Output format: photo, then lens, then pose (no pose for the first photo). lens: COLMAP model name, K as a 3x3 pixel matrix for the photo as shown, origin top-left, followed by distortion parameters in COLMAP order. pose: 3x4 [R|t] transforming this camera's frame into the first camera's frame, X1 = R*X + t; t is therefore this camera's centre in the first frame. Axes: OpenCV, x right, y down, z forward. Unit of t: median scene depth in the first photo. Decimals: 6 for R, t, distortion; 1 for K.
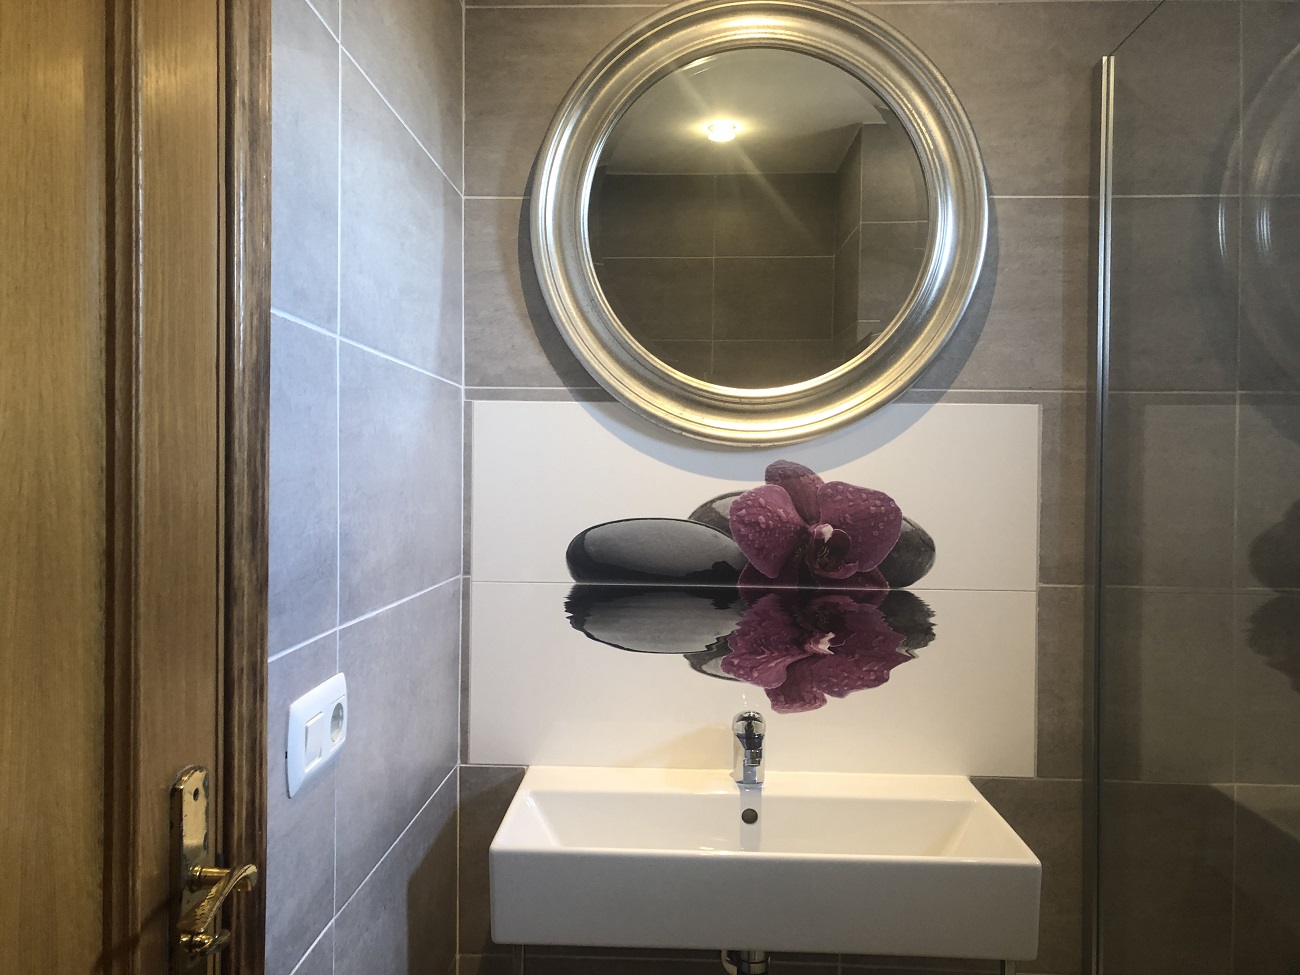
lens RADIAL K [[1053.7, 0, 650.0], [0, 1053.7, 487.5], [0, 0, 1]] dist [0.004362, 0.006246]
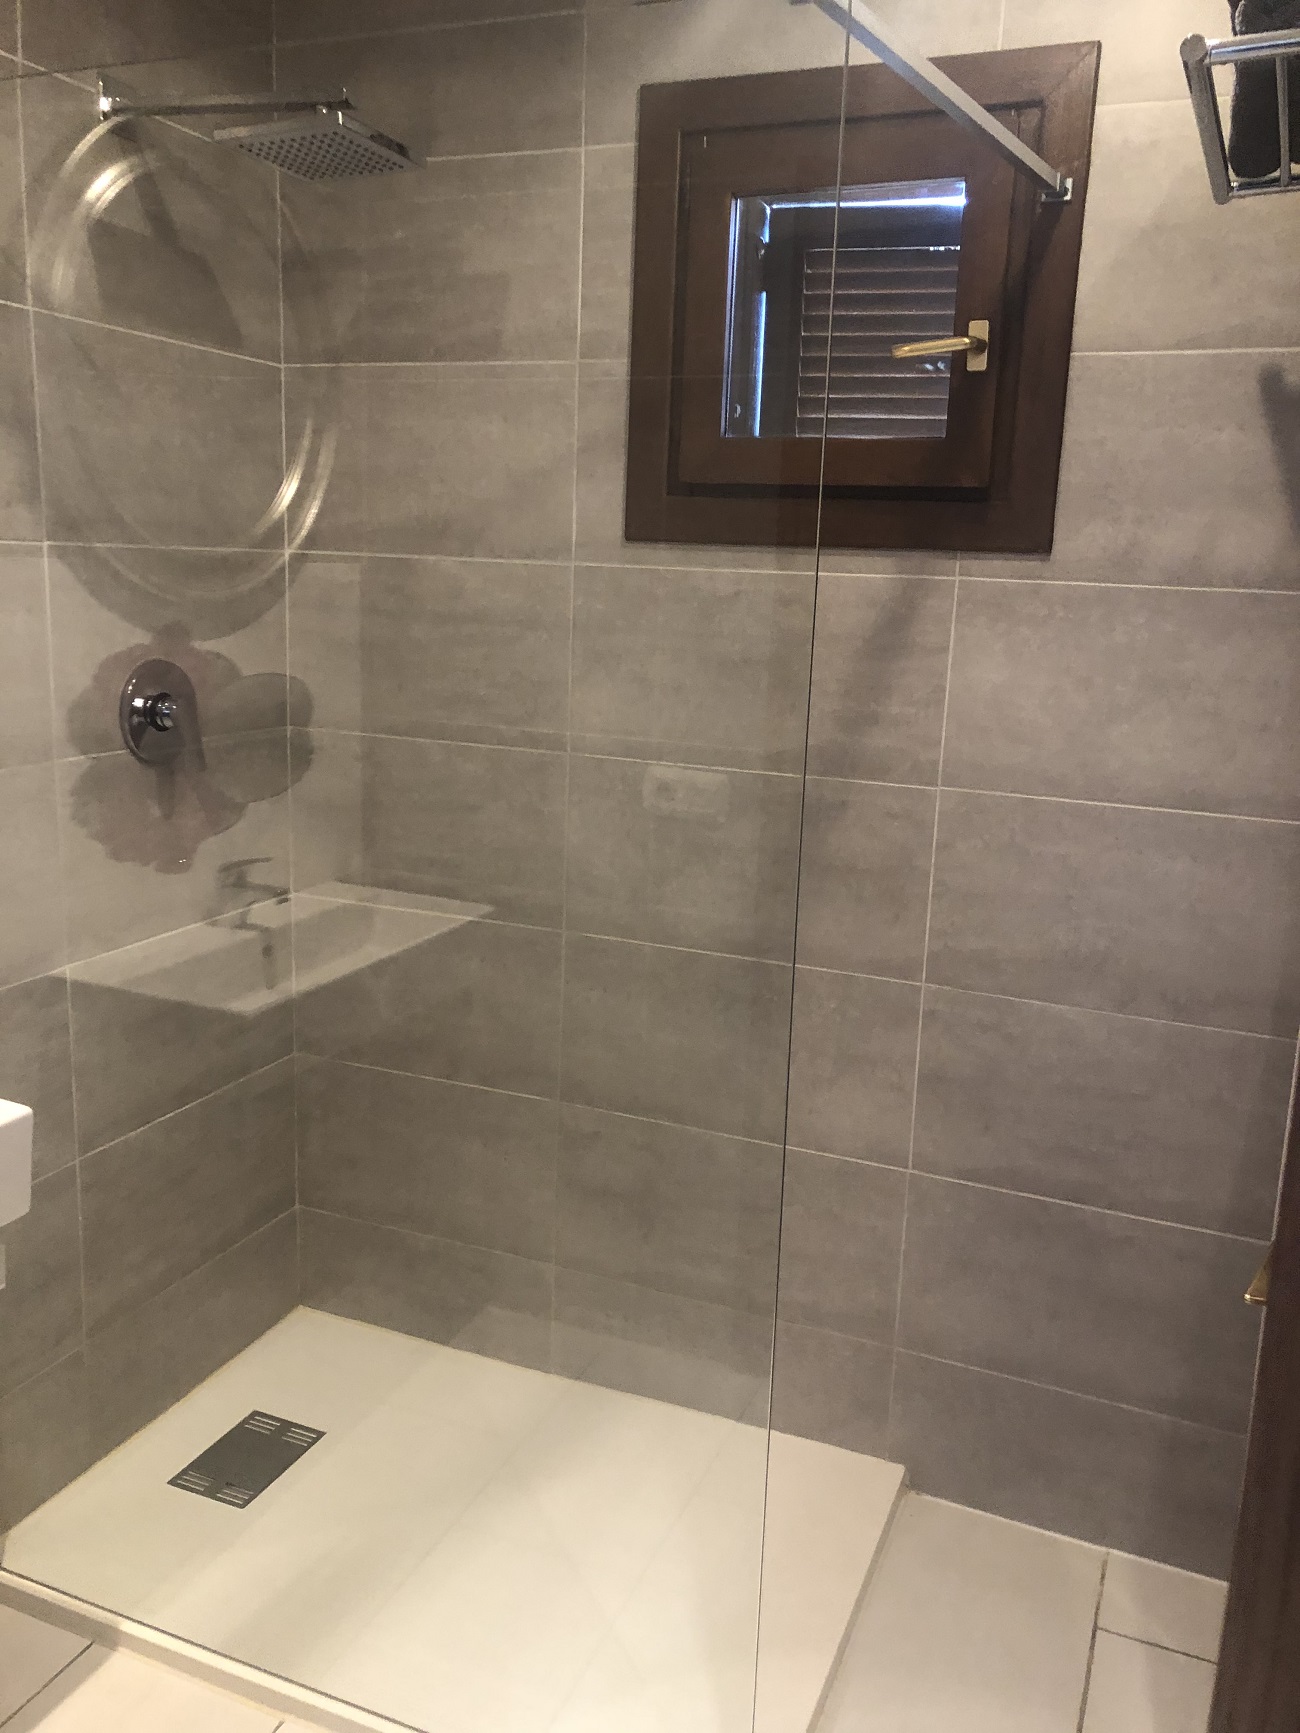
lens RADIAL K [[1404.7, 0, 650.0], [0, 1404.7, 866.5], [0, 0, 1]] dist [0.004362, 0.006246]
pose [[0.338034, -0.186589, 0.922452, -0.423417], [-0.022486, 0.978268, 0.206119, -0.079959], [-0.940865, -0.090417, 0.326492, 0.101078]]
